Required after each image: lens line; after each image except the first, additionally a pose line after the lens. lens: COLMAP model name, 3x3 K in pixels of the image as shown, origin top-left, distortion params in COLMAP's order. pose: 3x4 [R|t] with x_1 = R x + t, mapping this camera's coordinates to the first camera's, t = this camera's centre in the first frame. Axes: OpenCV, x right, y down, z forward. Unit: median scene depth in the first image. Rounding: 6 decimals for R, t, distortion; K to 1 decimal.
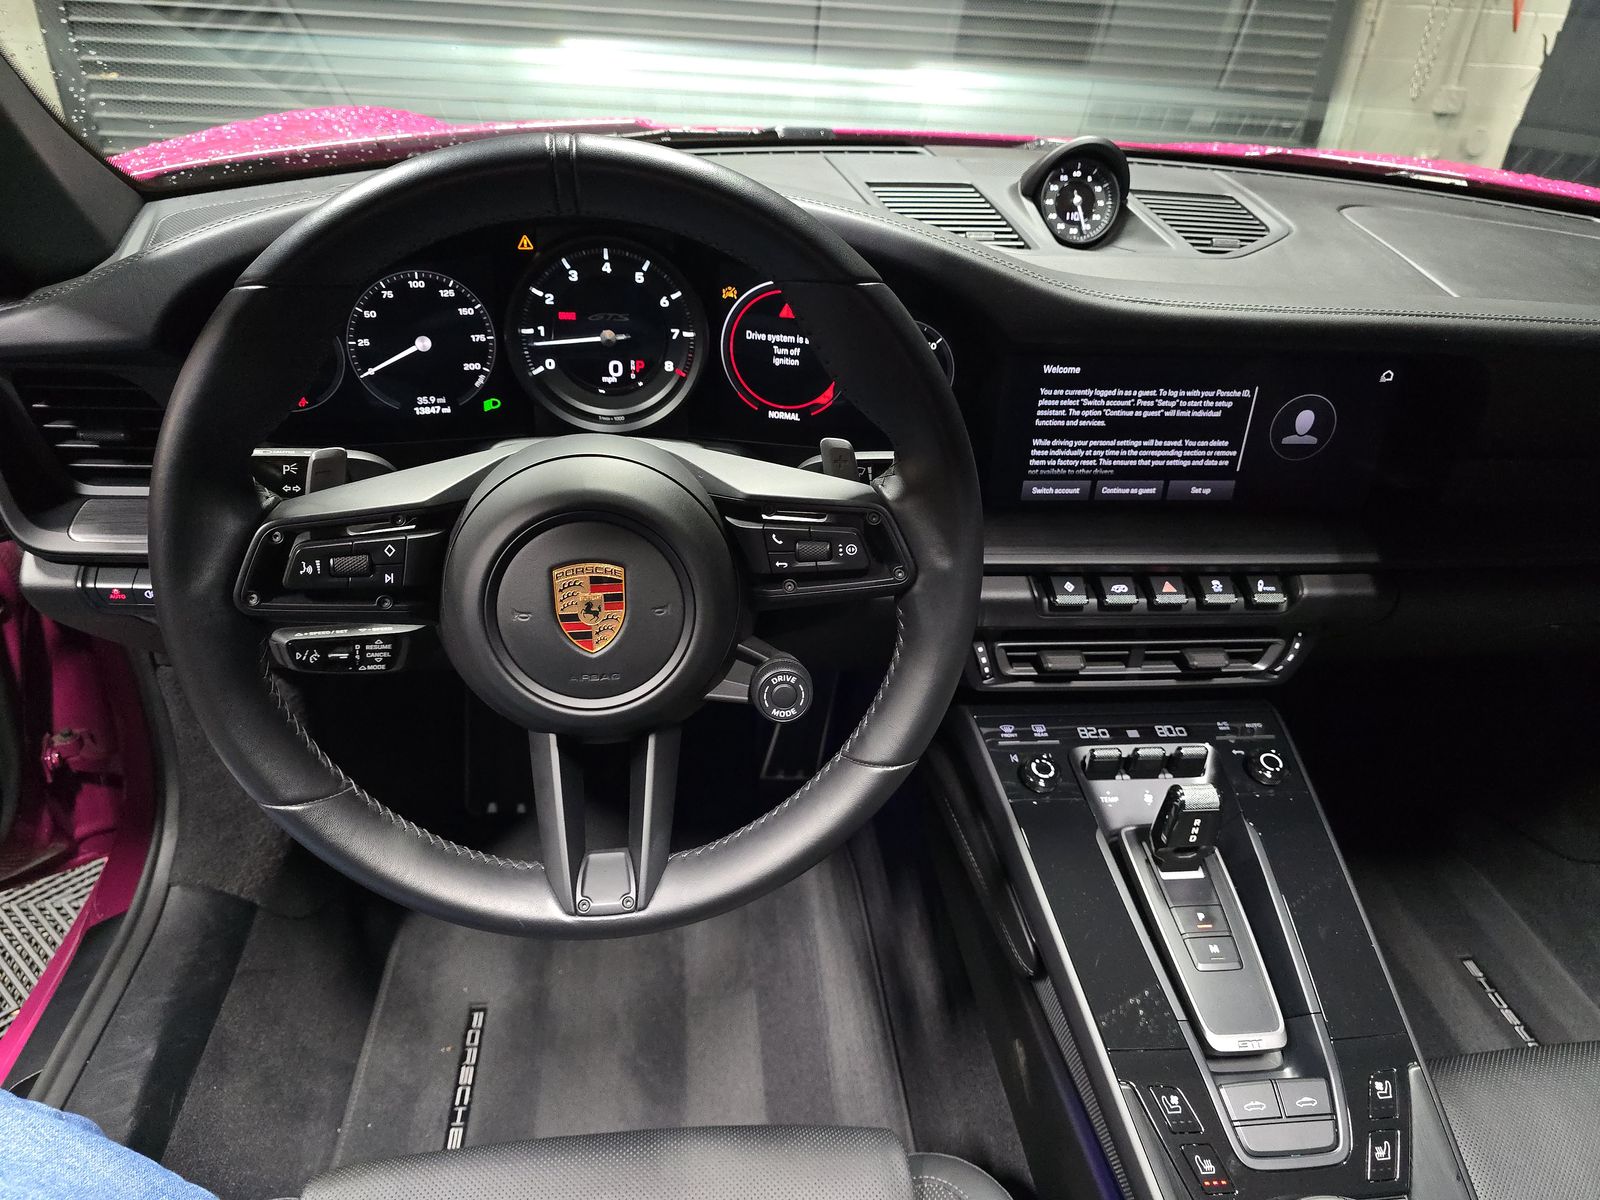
lens RADIAL K [[1079.3, 0, 783.4], [0, 1079.3, 597.0], [0, 0, 1]] dist [0.043258, -0.045930]
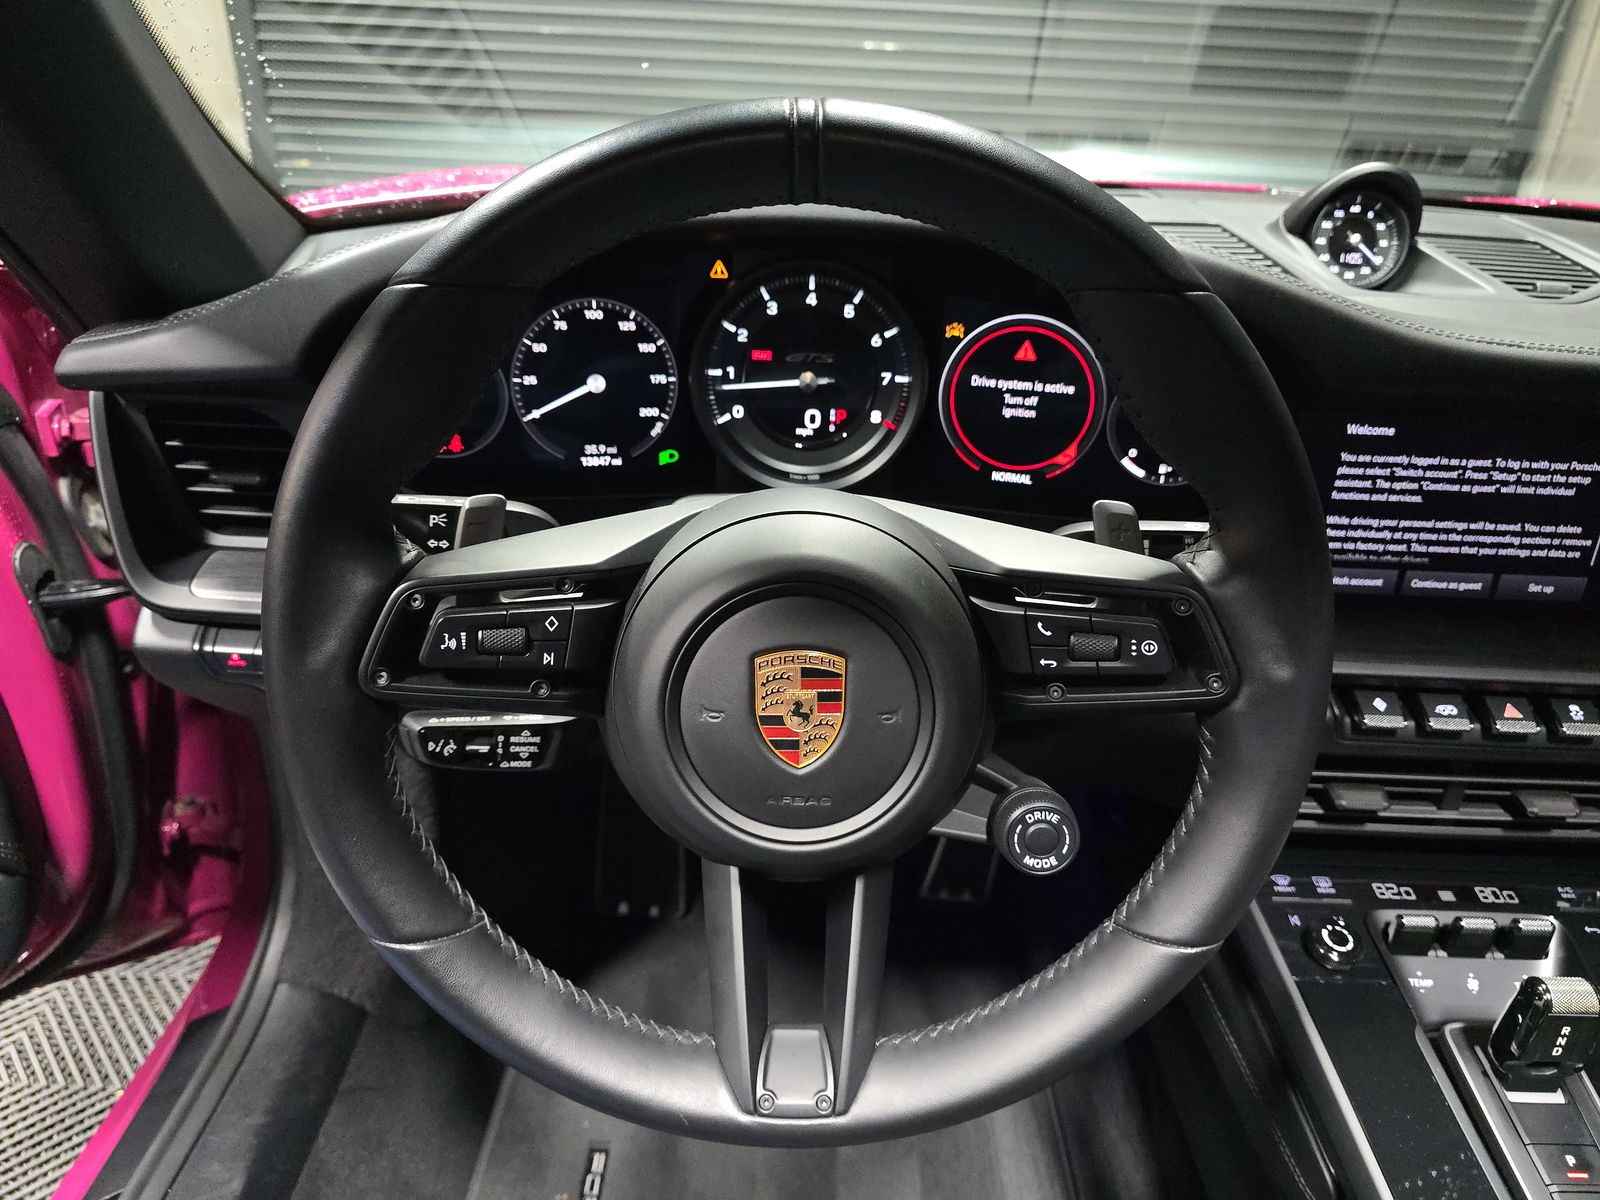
lens RADIAL K [[1079.3, 0, 783.4], [0, 1079.3, 597.0], [0, 0, 1]] dist [0.043258, -0.045930]
pose [[0.992790, 0.038950, -0.113359, -0.078004], [-0.047390, 0.996225, -0.072731, -0.009315], [0.110098, 0.077579, 0.990888, 0.173521]]
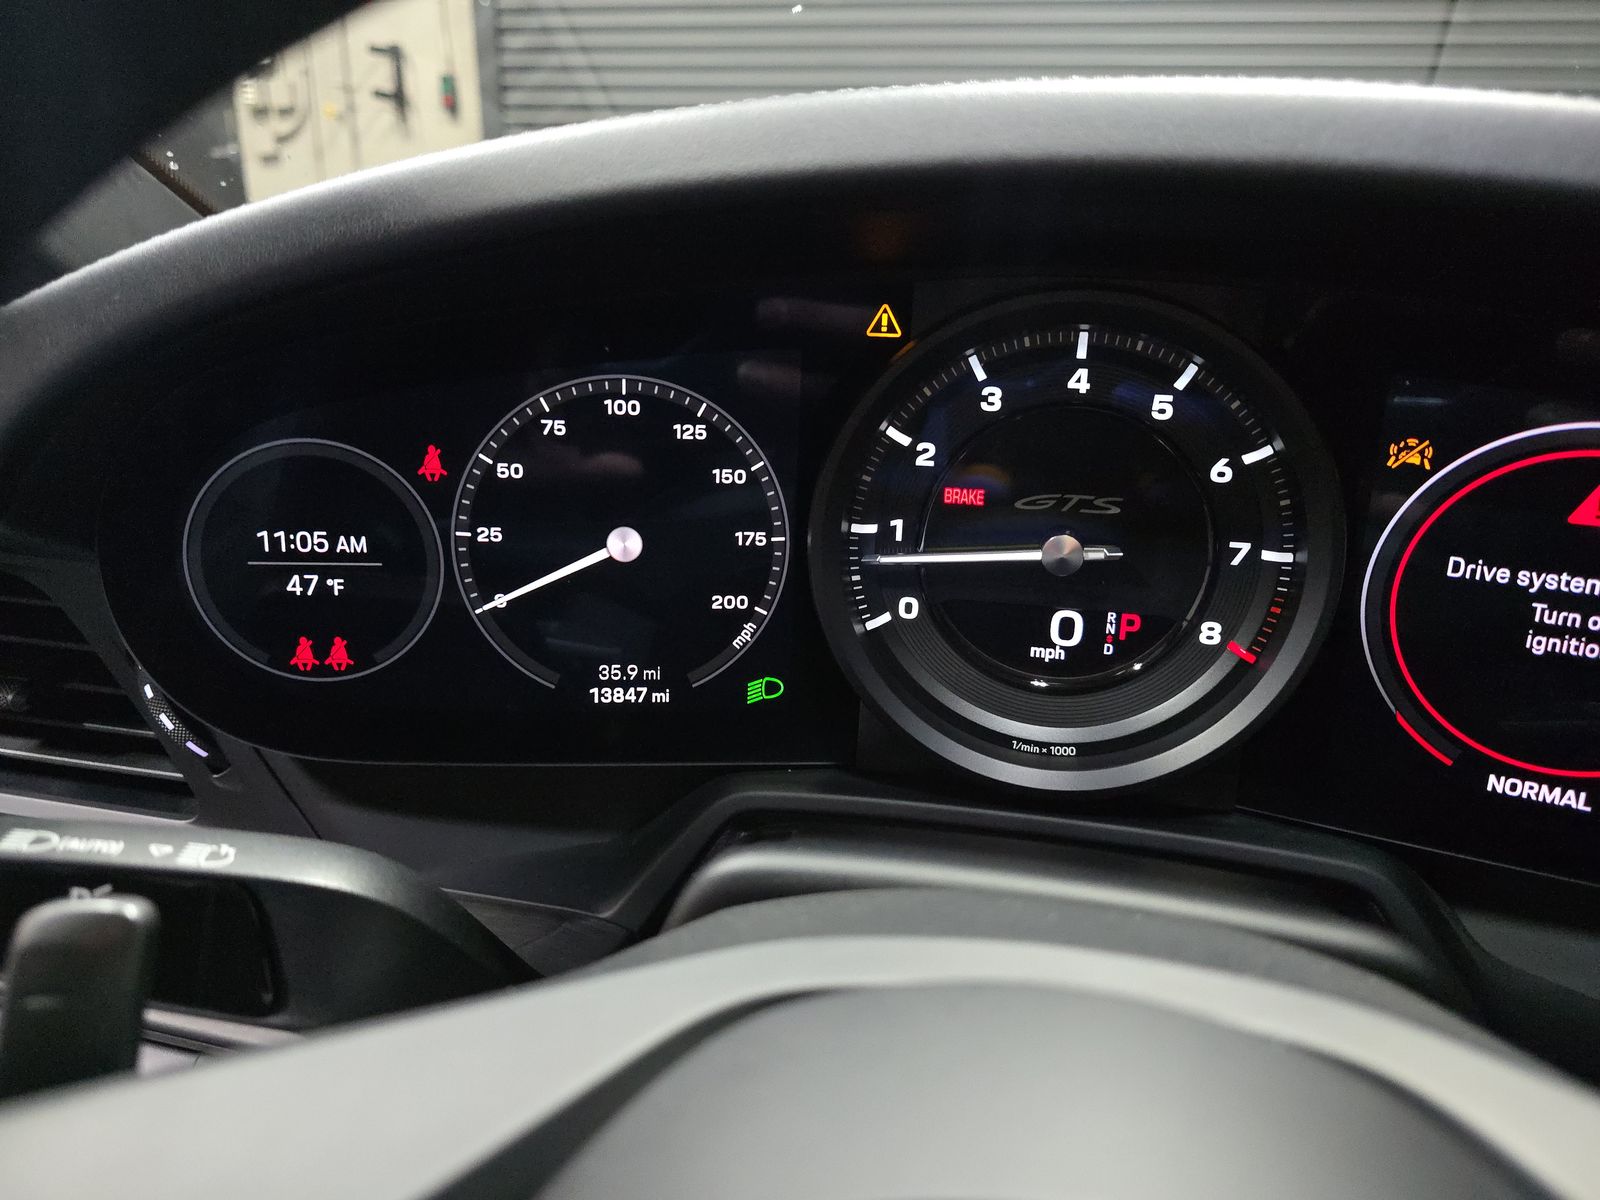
lens RADIAL K [[1090.7, 0, 780.3], [0, 1090.7, 624.8], [0, 0, 1]] dist [0.046803, -0.090363]
pose [[0.948057, 0.077412, -0.308537, -0.133210], [-0.127583, 0.981040, -0.145888, -0.142043], [0.291393, 0.177675, 0.939958, 0.597194]]
